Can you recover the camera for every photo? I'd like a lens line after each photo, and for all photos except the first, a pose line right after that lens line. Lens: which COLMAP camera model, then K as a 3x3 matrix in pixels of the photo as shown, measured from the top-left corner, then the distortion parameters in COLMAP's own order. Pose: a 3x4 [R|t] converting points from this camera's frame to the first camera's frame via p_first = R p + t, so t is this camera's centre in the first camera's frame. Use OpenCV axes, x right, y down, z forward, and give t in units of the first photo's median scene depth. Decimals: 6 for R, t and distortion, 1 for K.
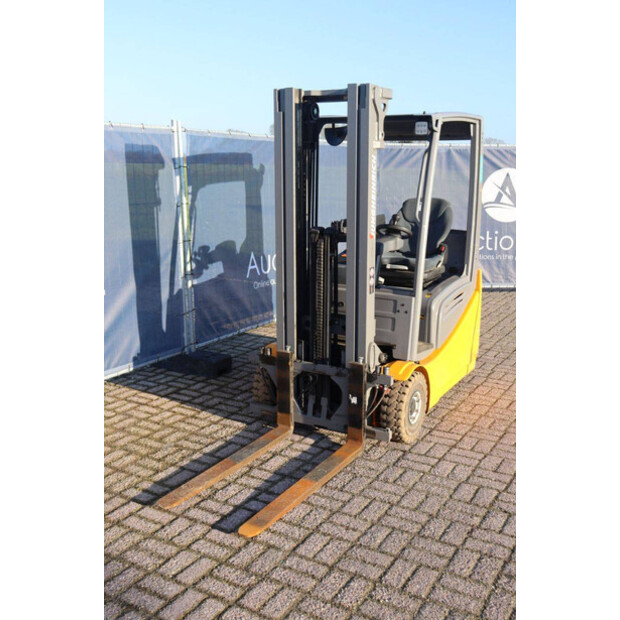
lens RADIAL K [[680.3, 0, 306.1], [0, 680.3, 311.4], [0, 0, 1]] dist [-0.026711, 0.000000]
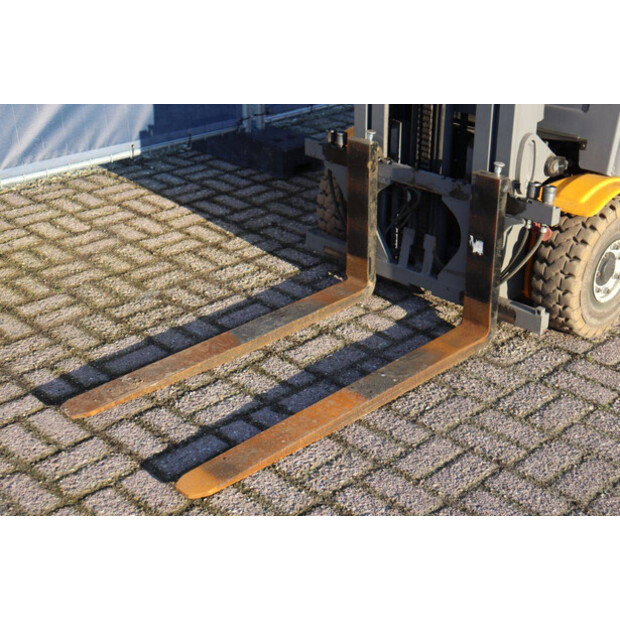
lens RADIAL K [[1018.6, 0, 309.4], [0, 1018.6, 287.9], [0, 0, 1]] dist [0.125580, 0.000000]
pose [[0.966058, 0.101876, -0.237386, 0.130885], [-0.049061, 0.974582, 0.218592, -0.000846], [0.253622, -0.199526, 0.946502, 0.232747]]
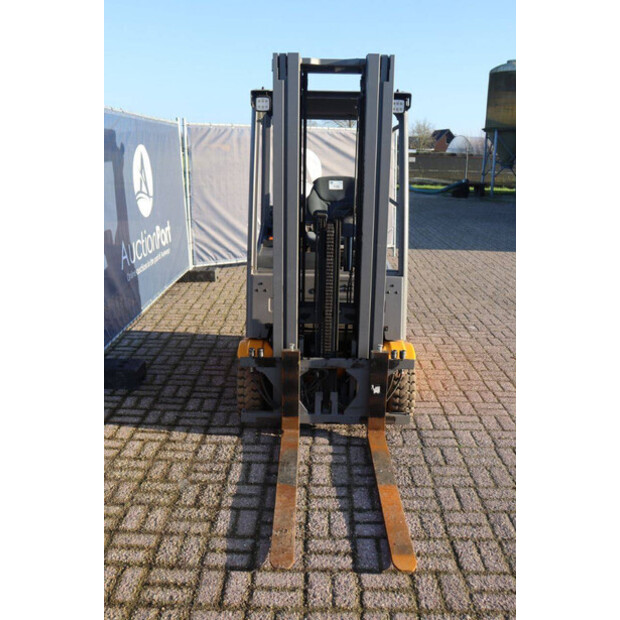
lens RADIAL K [[593.9, 0, 307.9], [0, 593.9, 311.2], [0, 0, 1]] dist [-0.064986, 0.000000]
pose [[0.868631, -0.122577, 0.480058, -0.396795], [0.093580, 0.992063, 0.083986, -0.058940], [-0.486543, -0.028029, 0.873207, 0.310566]]
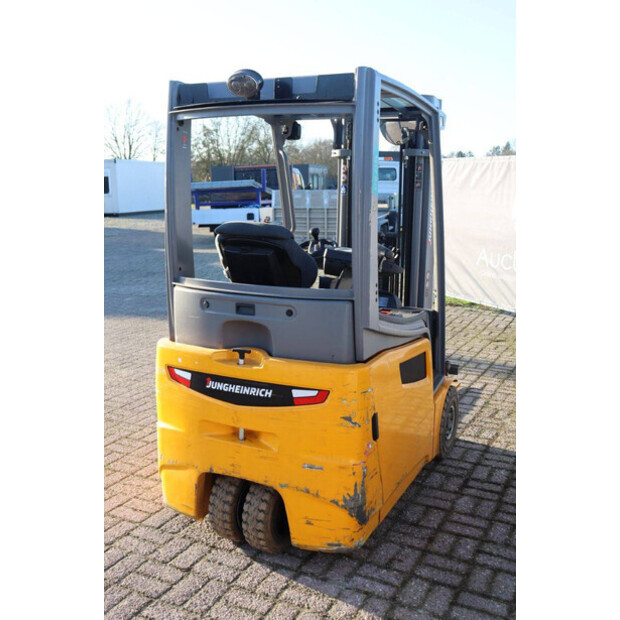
lens RADIAL K [[677.0, 0, 306.2], [0, 677.0, 314.2], [0, 0, 1]] dist [-0.022241, 0.000000]
pose [[-0.997676, -0.004474, -0.067996, 0.218787], [-0.030695, 0.920381, 0.389817, -0.410656], [0.060839, 0.390998, -0.918379, 1.995714]]
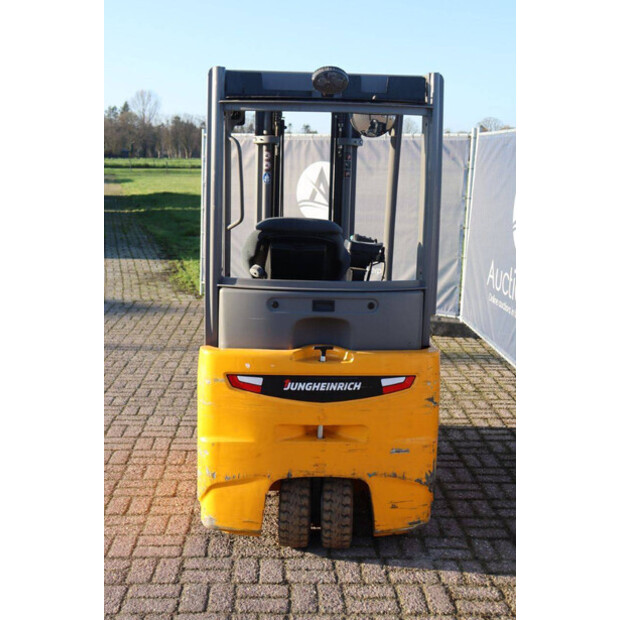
lens RADIAL K [[810.7, 0, 310.4], [0, 810.7, 310.0], [0, 0, 1]] dist [0.048840, 0.000000]
pose [[-0.838674, 0.074014, -0.539582, 0.689539], [-0.141792, 0.926887, 0.347528, -0.425315], [0.525853, 0.367971, -0.766861, 1.983368]]
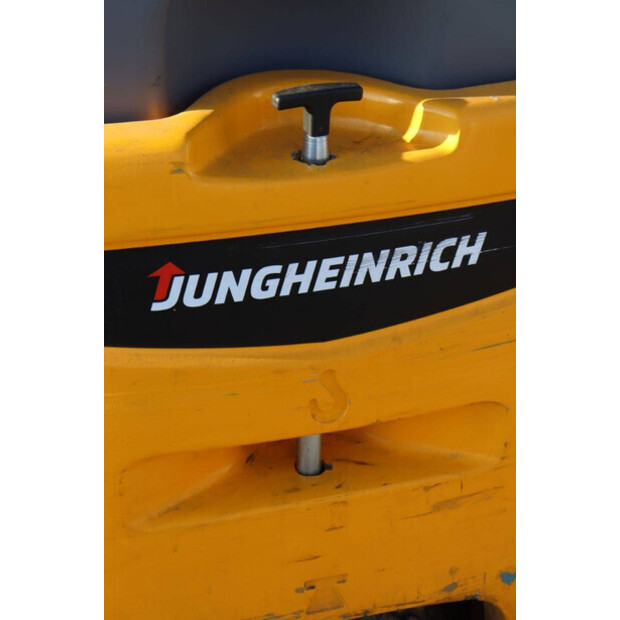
lens RADIAL K [[1463.0, 0, 310.1], [0, 1463.0, 311.3], [0, 0, 1]] dist [0.411865, 0.000000]
pose [[-0.666234, 0.327334, -0.670063, 0.466036], [-0.170474, 0.807877, 0.564157, -0.247042], [0.725997, 0.490089, -0.482433, 1.547843]]
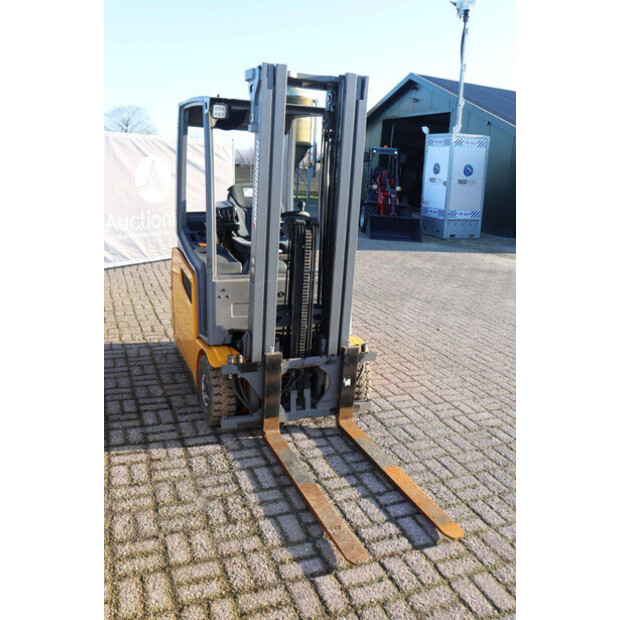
lens RADIAL K [[533.3, 0, 307.4], [0, 533.3, 311.2], [0, 0, 1]] dist [-0.113824, 0.058513]
pose [[0.610672, -0.178900, 0.771411, -0.571813], [0.114200, 0.983859, 0.137765, -0.096419], [-0.783606, 0.003966, 0.621245, 0.527762]]
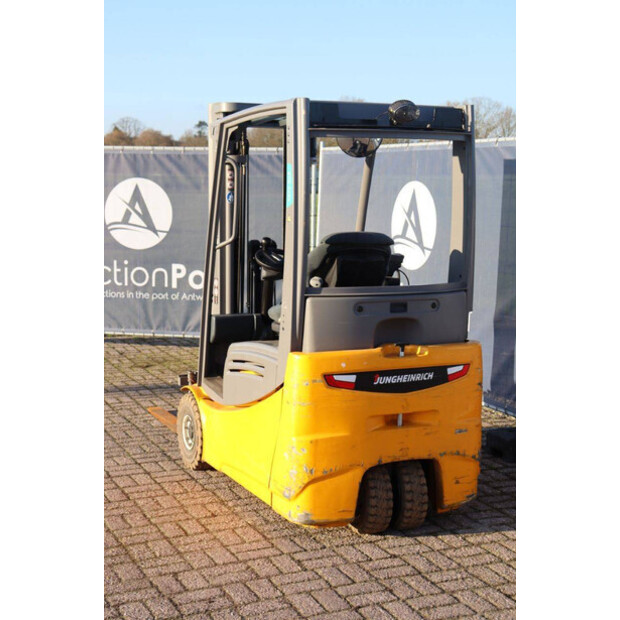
lens RADIAL K [[1047.8, 0, 312.8], [0, 1047.8, 315.2], [0, 0, 1]] dist [0.228730, 0.000000]
pose [[-0.569488, 0.093165, -0.816703, 1.280386], [-0.187004, 0.952820, 0.239090, -0.407565], [0.800445, 0.288885, -0.525197, 1.916564]]
